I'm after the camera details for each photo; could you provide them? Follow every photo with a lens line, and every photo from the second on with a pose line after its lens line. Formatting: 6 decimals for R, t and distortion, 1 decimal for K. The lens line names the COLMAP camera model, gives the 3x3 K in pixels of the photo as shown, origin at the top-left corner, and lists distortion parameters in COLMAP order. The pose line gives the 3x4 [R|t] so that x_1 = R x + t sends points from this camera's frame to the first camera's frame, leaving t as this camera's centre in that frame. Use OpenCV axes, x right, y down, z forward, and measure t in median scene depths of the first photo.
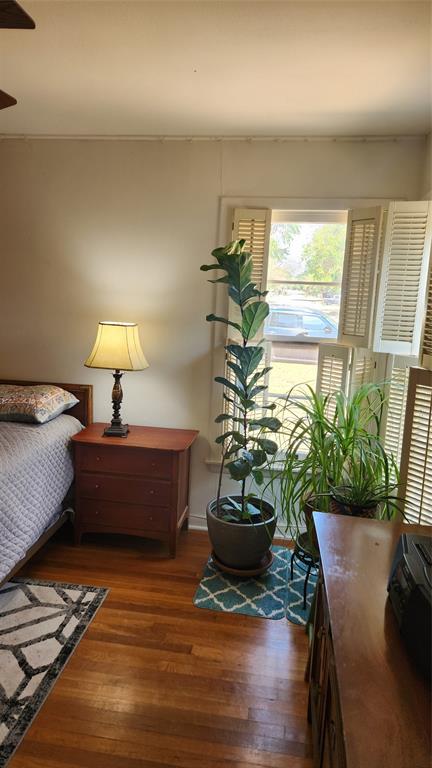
lens RADIAL K [[510.2, 0, 229.4], [0, 510.2, 385.0], [0, 0, 1]] dist [0.086681, -0.065252]
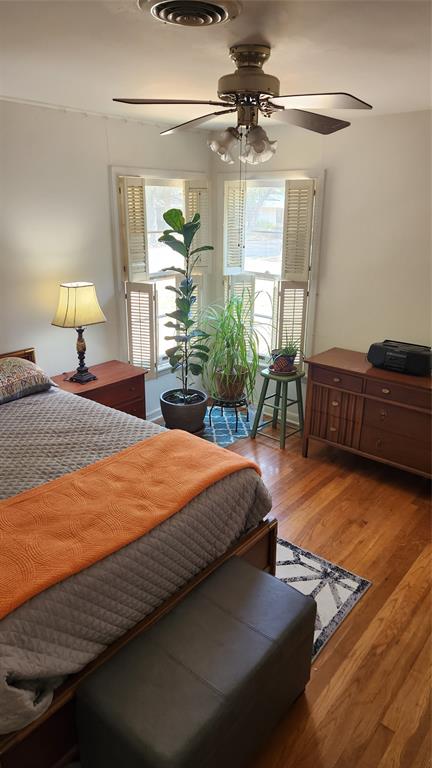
lens RADIAL K [[510.2, 0, 229.4], [0, 510.2, 385.0], [0, 0, 1]] dist [0.086681, -0.065252]
pose [[0.505378, -0.323019, 0.800157, -1.014799], [0.168849, 0.946384, 0.275404, -0.161452], [-0.846217, -0.004077, 0.532823, 0.101476]]
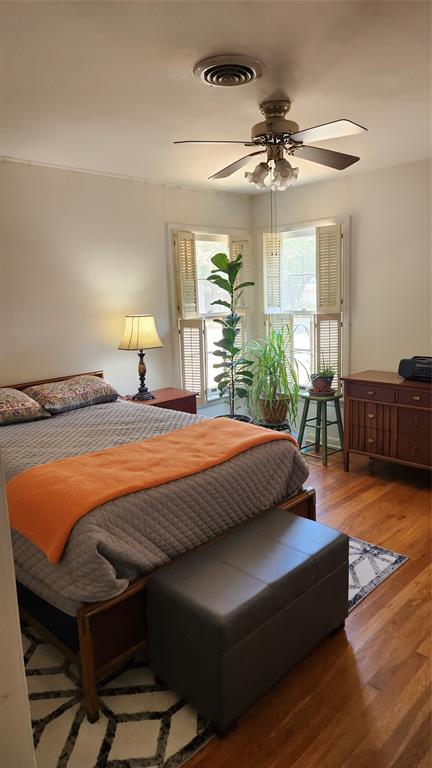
lens RADIAL K [[510.2, 0, 229.4], [0, 510.2, 385.0], [0, 0, 1]] dist [0.086681, -0.065252]
pose [[0.573440, -0.215325, 0.790444, -1.162177], [0.213079, 0.970836, 0.109884, -0.038511], [-0.791053, 0.105415, 0.602597, 0.021661]]
